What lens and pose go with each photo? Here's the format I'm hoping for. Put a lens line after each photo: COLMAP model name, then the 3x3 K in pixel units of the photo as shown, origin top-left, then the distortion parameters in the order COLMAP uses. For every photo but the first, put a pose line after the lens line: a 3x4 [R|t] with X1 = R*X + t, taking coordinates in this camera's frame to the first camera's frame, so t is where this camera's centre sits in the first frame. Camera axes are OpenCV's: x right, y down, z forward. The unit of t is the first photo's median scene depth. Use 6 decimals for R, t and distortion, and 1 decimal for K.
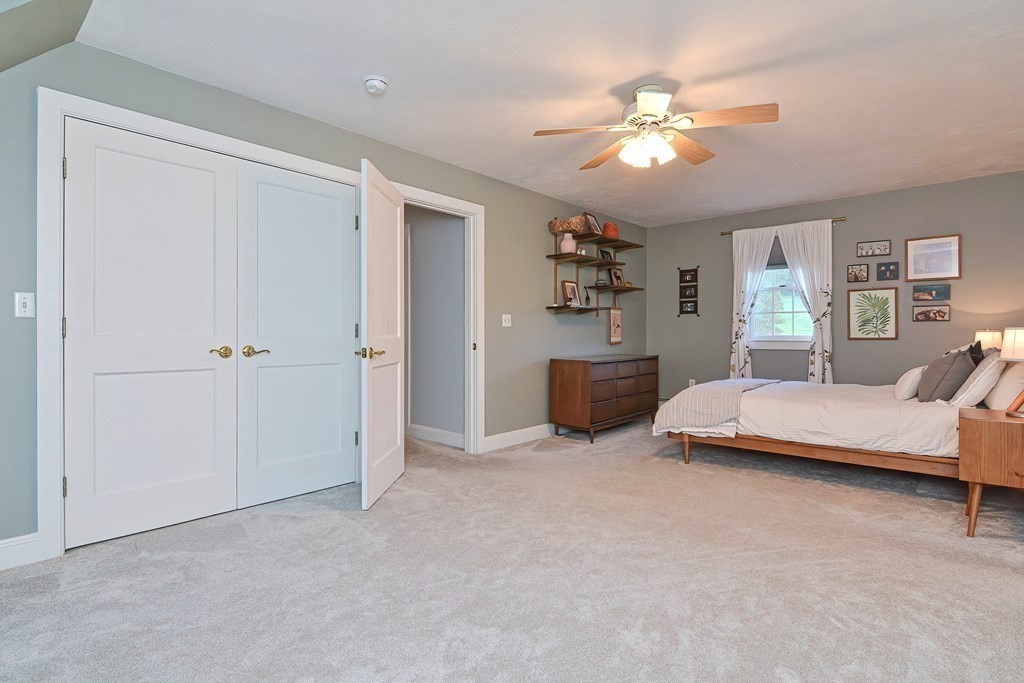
lens RADIAL K [[495.3, 0, 509.4], [0, 495.3, 329.3], [0, 0, 1]] dist [0.000635, -0.000477]
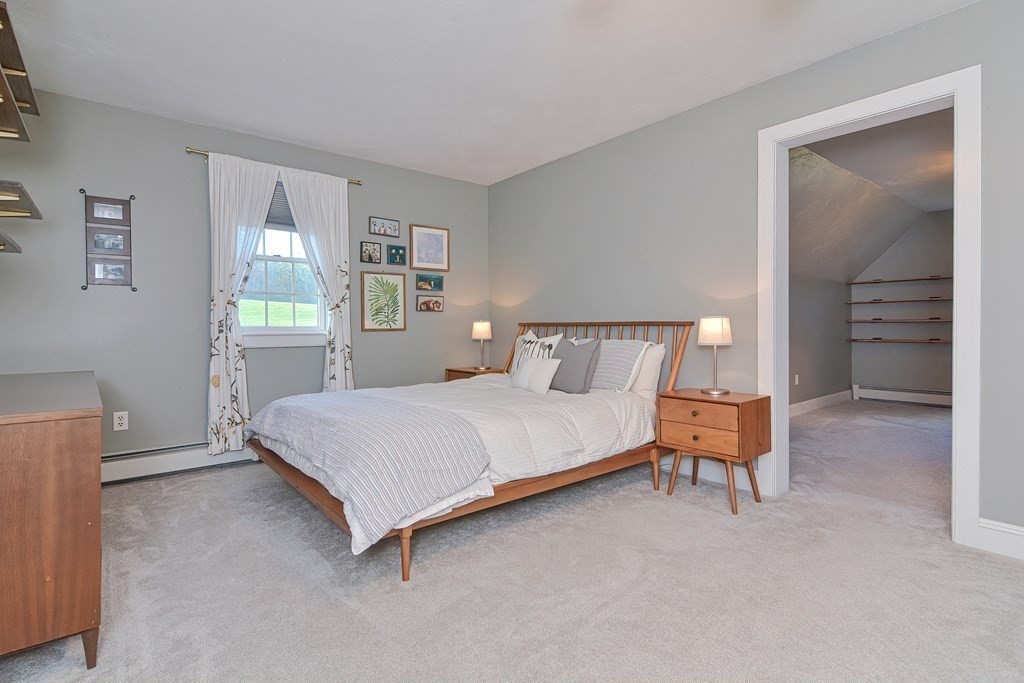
lens RADIAL K [[495.3, 0, 509.4], [0, 495.3, 329.3], [0, 0, 1]] dist [0.000635, -0.000477]
pose [[0.158714, -0.009501, 0.987279, -0.097563], [-0.009182, 0.999896, 0.011099, 0.006428], [-0.987282, -0.010826, 0.158610, 0.640493]]
